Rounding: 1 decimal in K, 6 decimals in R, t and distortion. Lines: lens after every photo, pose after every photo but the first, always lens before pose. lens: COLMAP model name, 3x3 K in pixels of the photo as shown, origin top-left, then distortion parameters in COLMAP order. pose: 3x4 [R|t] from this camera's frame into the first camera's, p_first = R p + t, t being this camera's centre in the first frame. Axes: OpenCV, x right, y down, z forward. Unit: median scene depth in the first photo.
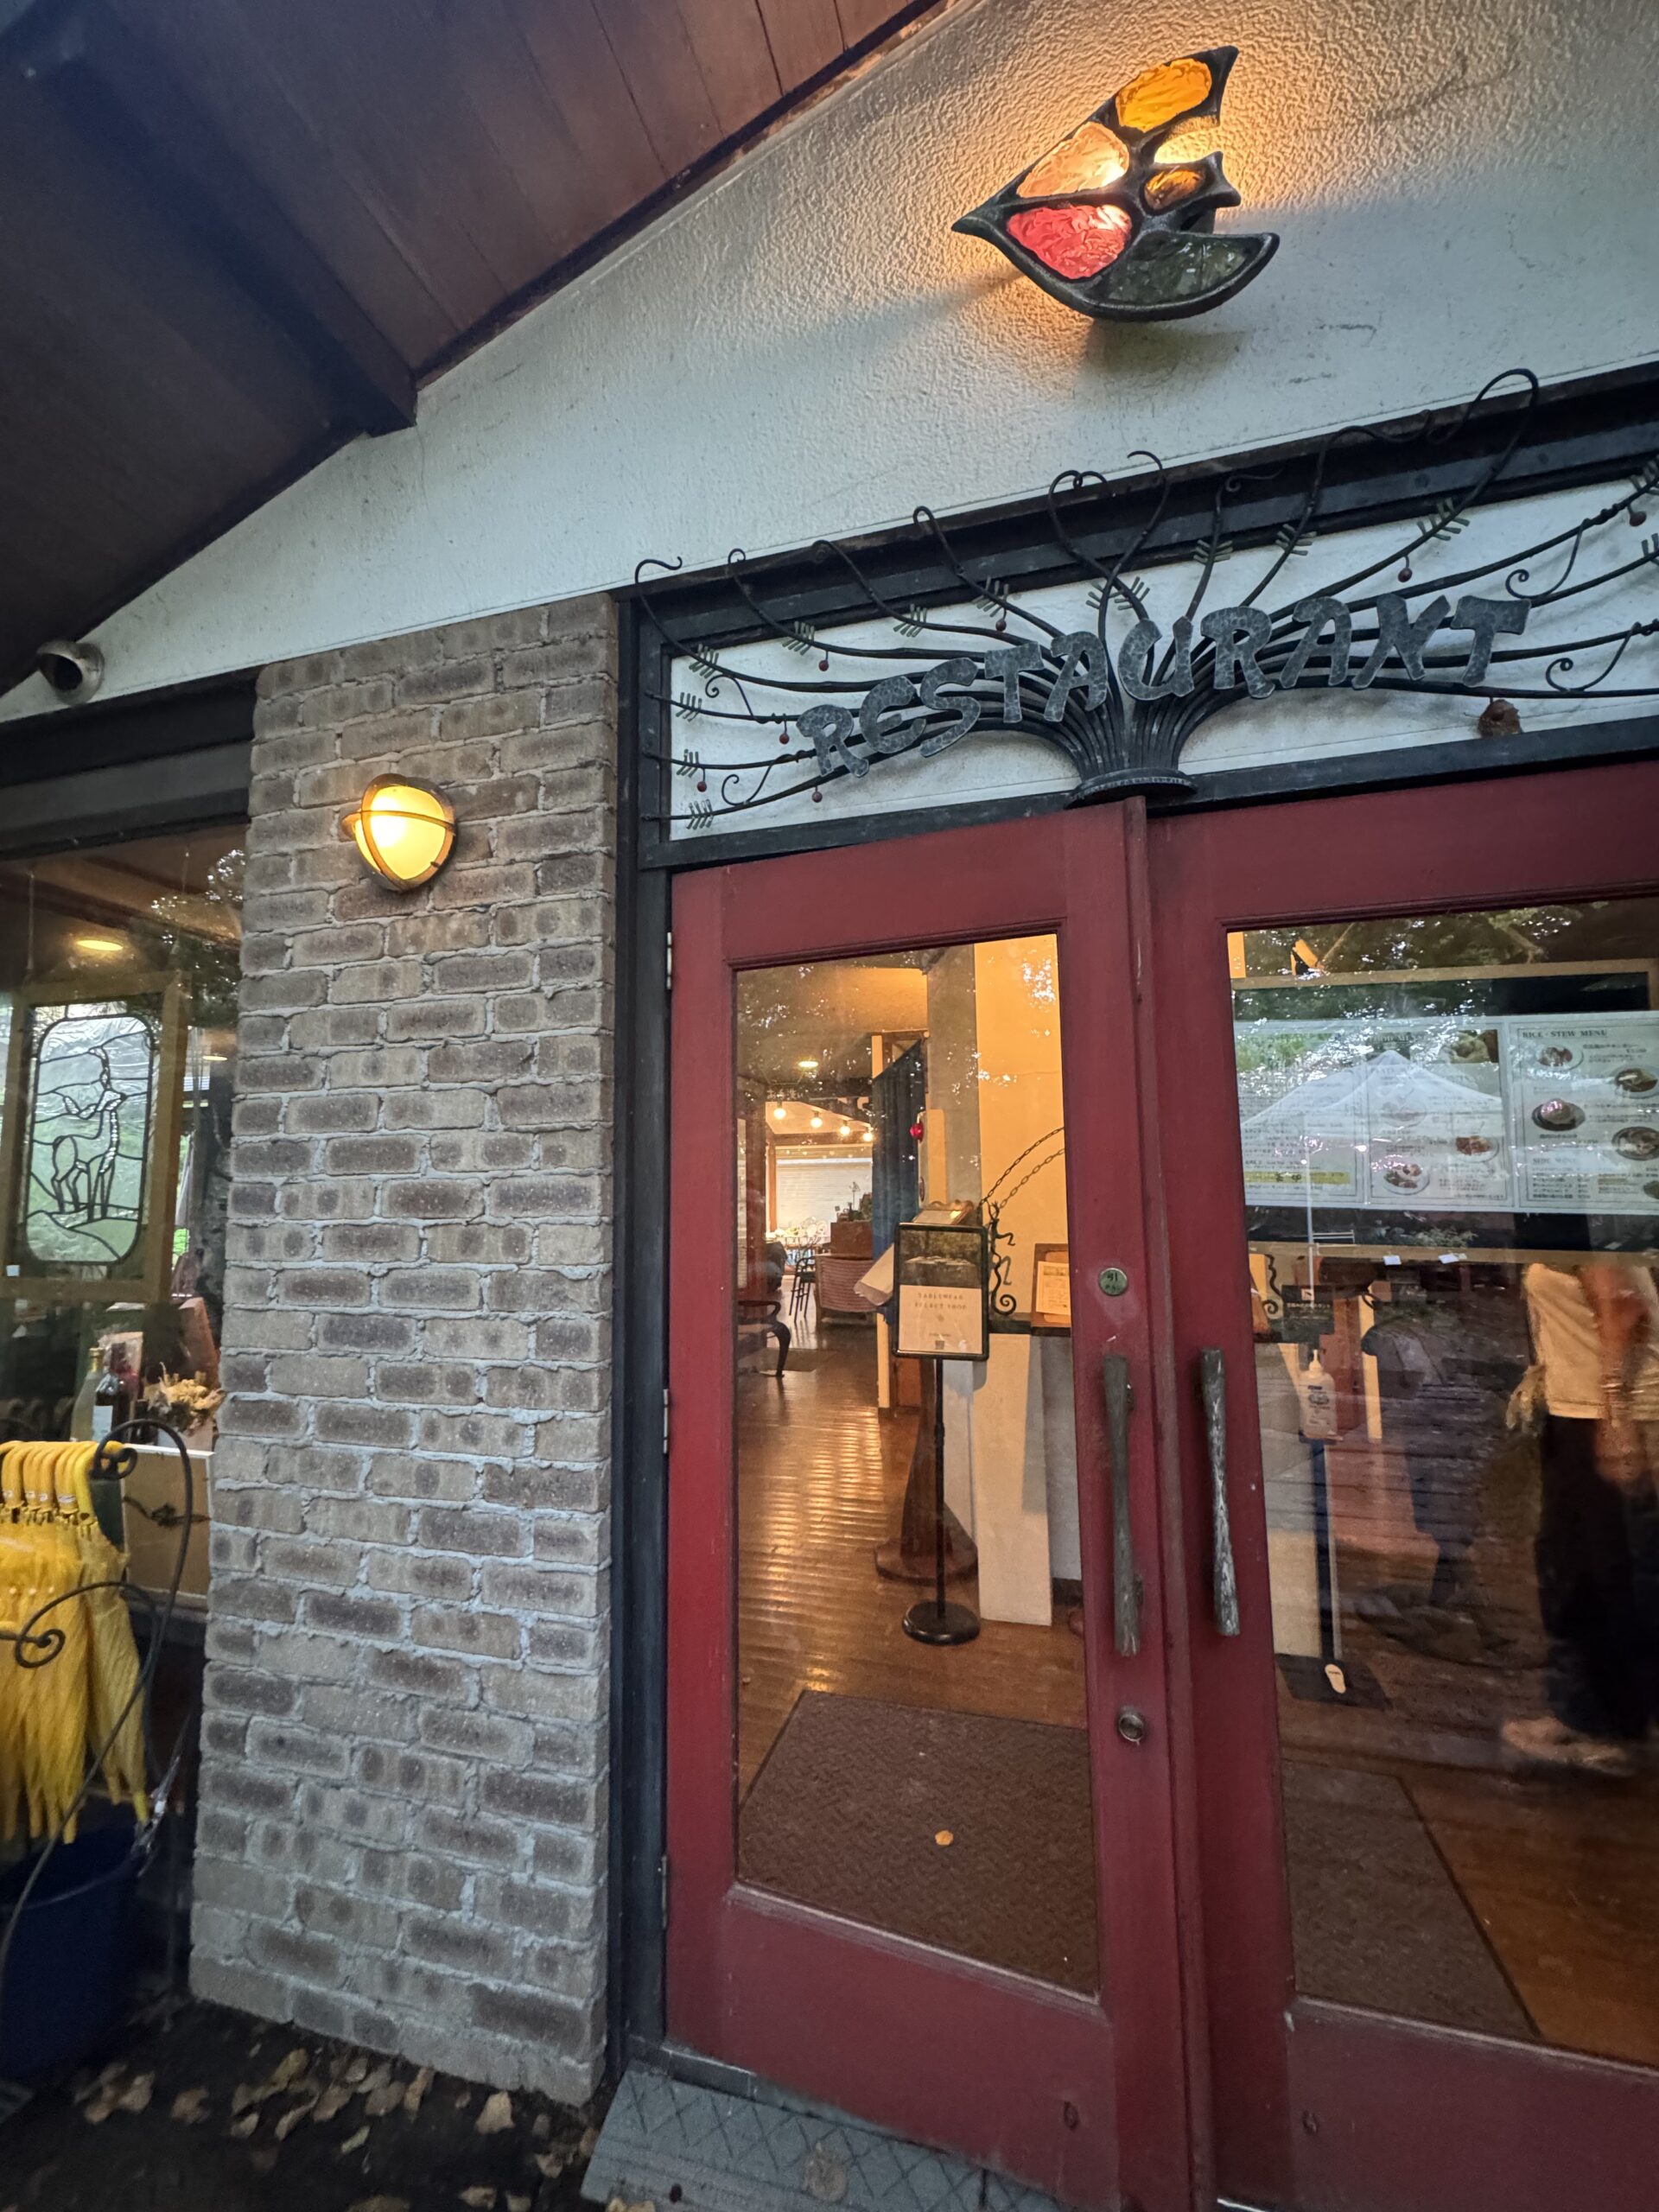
lens RADIAL K [[888.3, 0, 829.5], [0, 888.3, 1106.0], [0, 0, 1]] dist [0.000083, 0.000004]
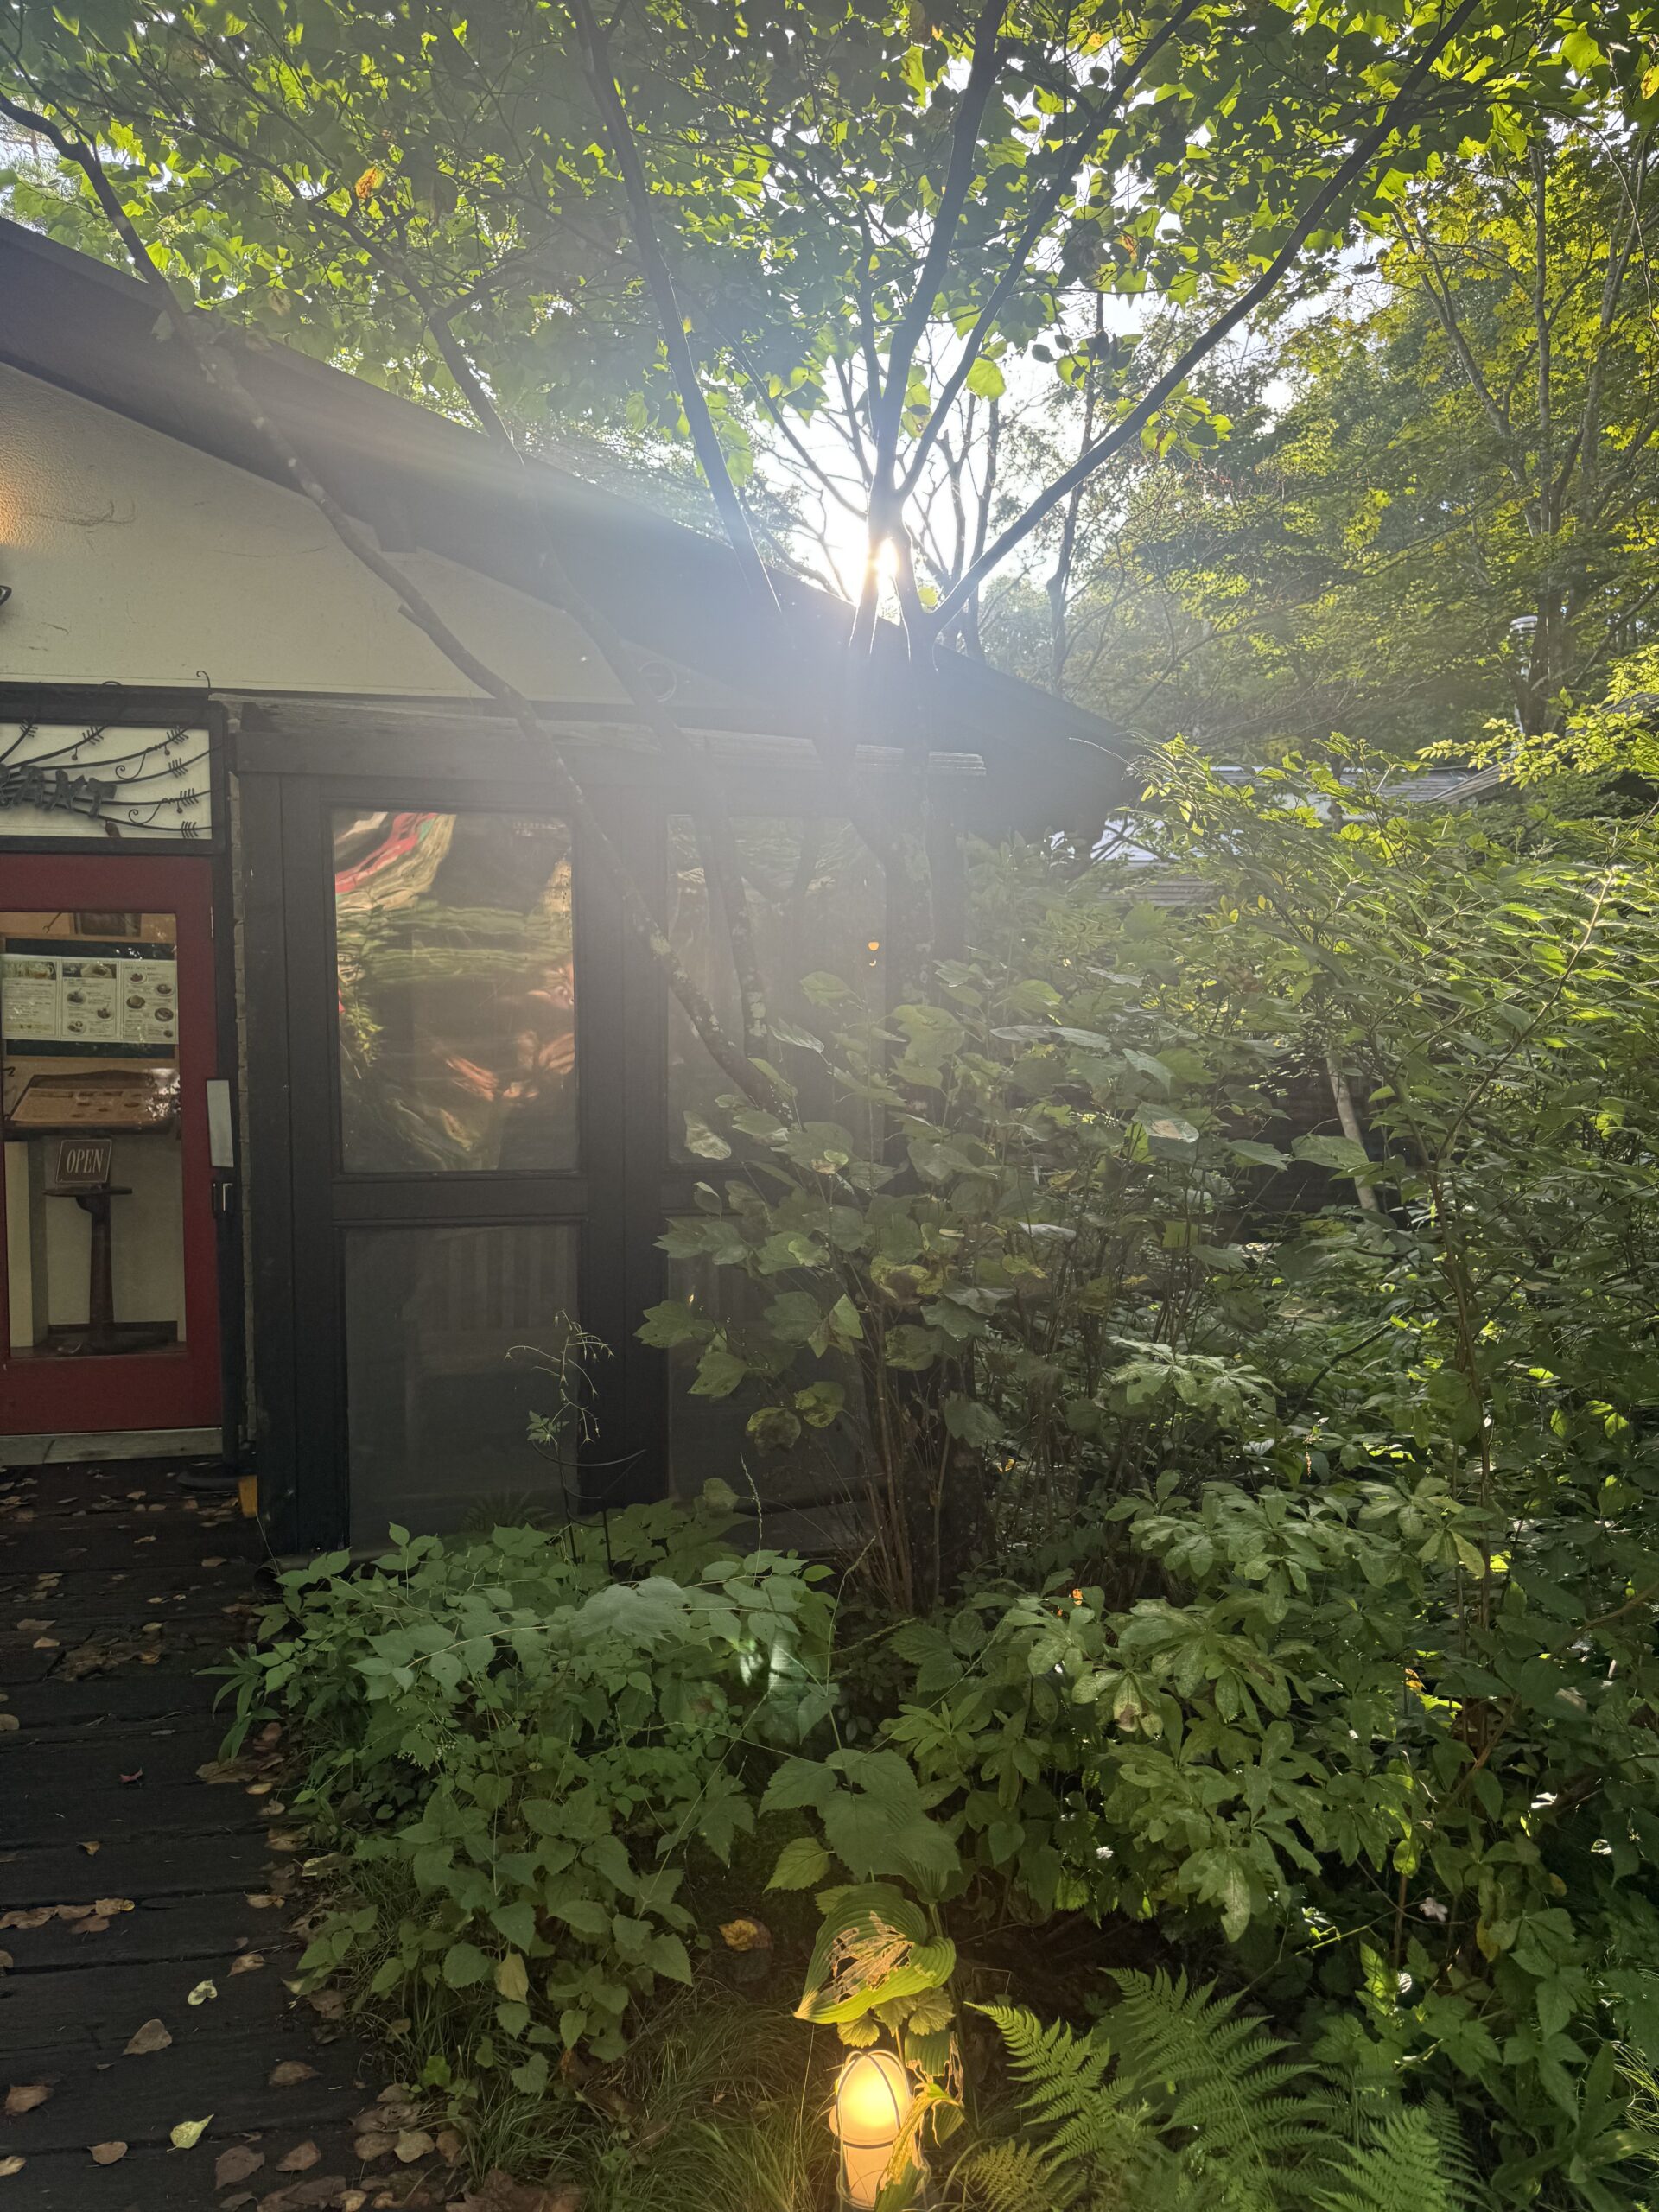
lens RADIAL K [[1541.4, 0, 829.5], [0, 1541.4, 1106.0], [0, 0, 1]] dist [-0.001684, -0.000568]
pose [[0.904664, -0.012923, 0.425930, 0.730954], [-0.050412, 0.989275, 0.137088, -0.372767], [-0.423134, -0.145490, 0.894310, -3.513092]]
